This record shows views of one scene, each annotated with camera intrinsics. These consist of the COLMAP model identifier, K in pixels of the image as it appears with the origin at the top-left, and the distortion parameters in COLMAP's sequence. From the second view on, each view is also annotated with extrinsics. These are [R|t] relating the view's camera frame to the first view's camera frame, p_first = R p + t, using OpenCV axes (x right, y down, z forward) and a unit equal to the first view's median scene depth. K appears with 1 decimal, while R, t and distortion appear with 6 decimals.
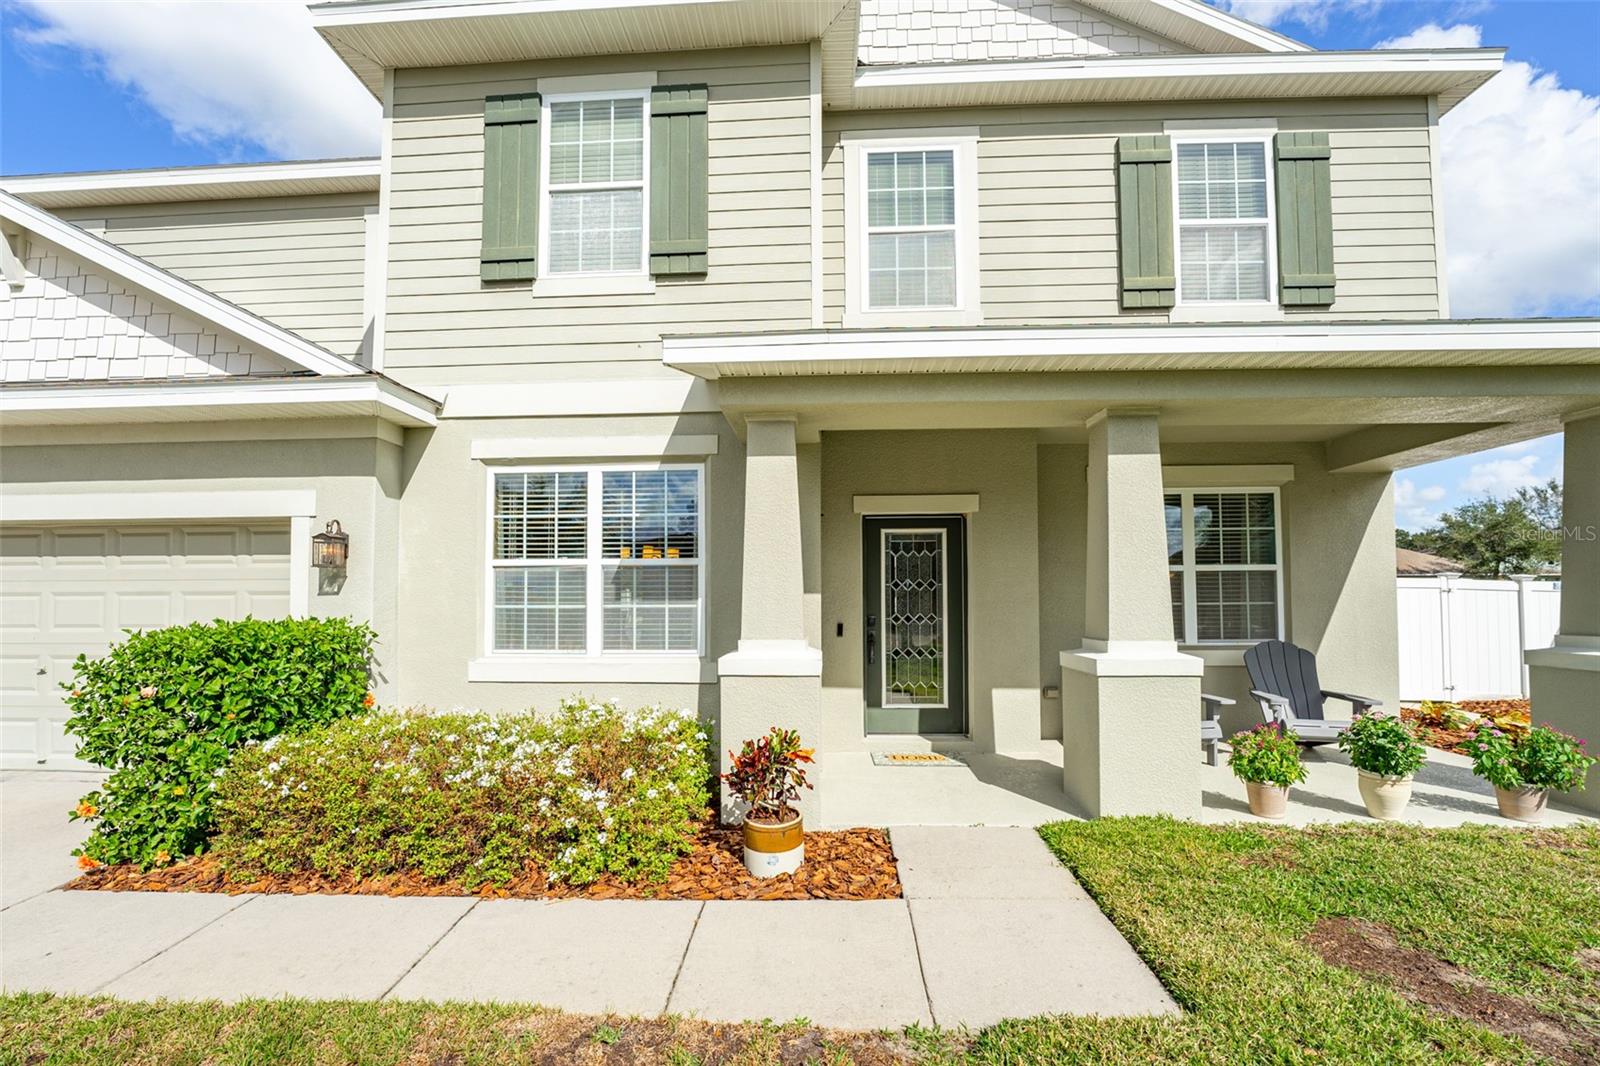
lens RADIAL K [[661.6, 0, 802.8], [0, 661.6, 577.4], [0, 0, 1]] dist [-0.021672, 0.000145]
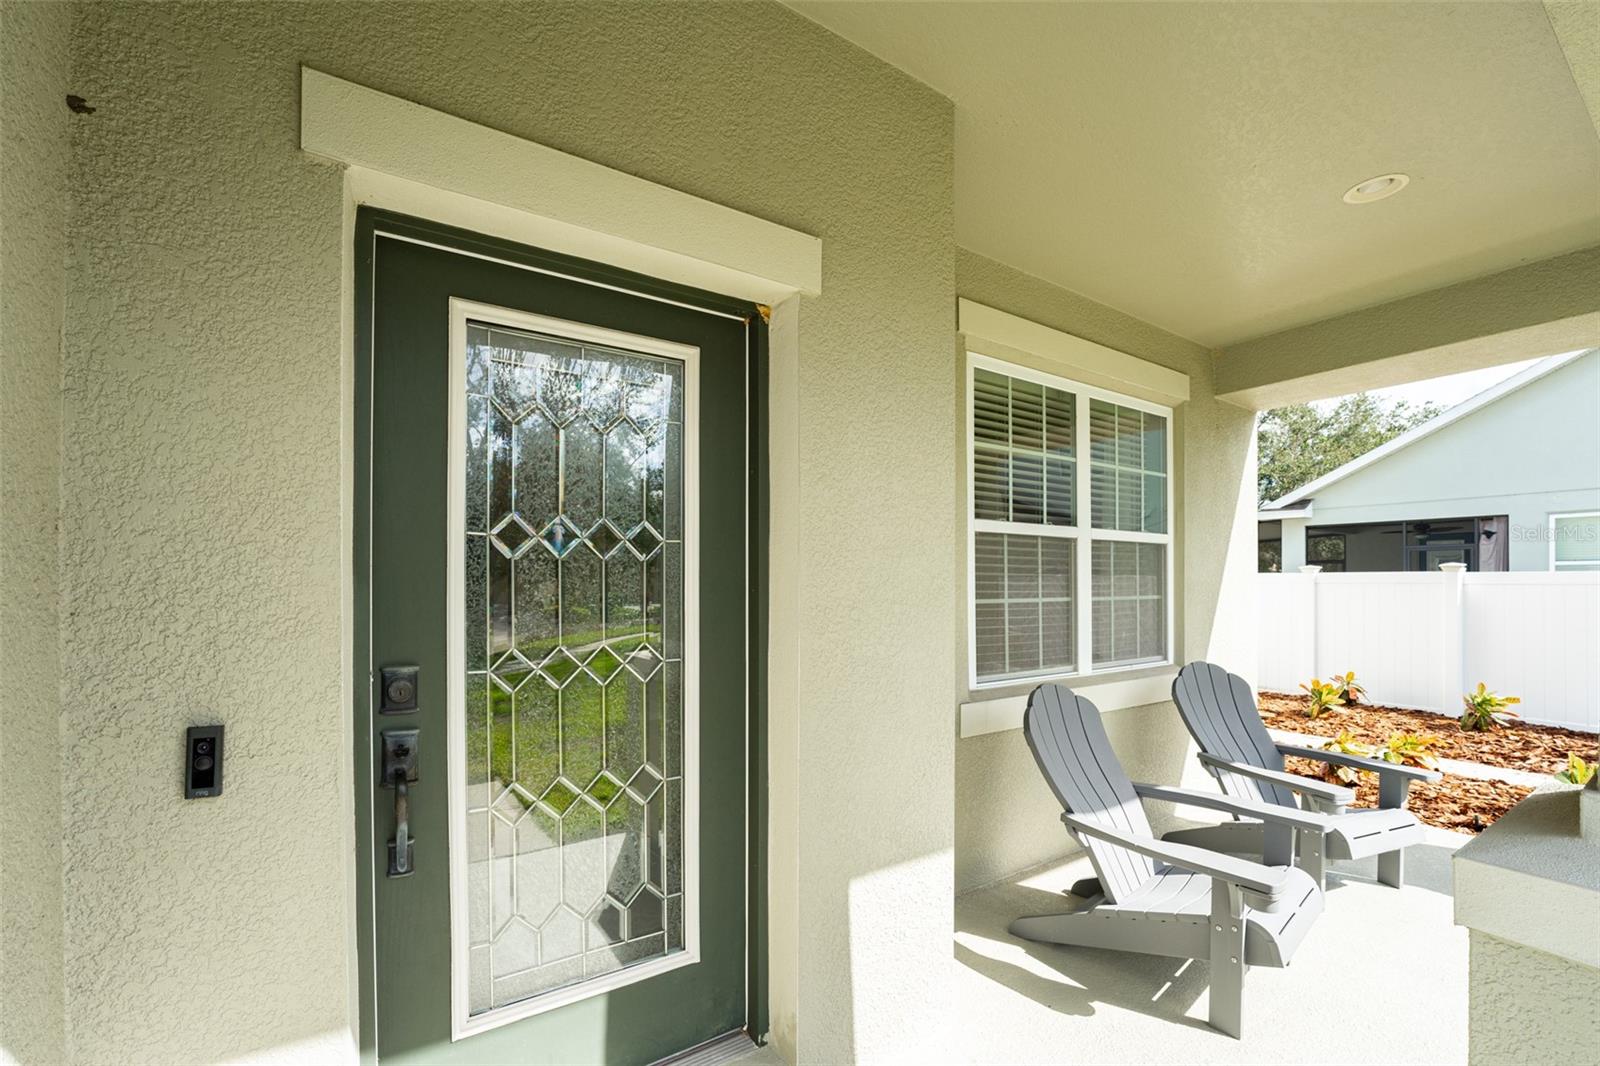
lens RADIAL K [[661.6, 0, 804.4], [0, 661.6, 582.3], [0, 0, 1]] dist [-0.021672, 0.000145]
pose [[0.791638, 0.004697, 0.610972, 0.078884], [-0.019298, 0.999664, 0.017320, 0.023359], [-0.610685, -0.025501, 0.791463, 0.763374]]
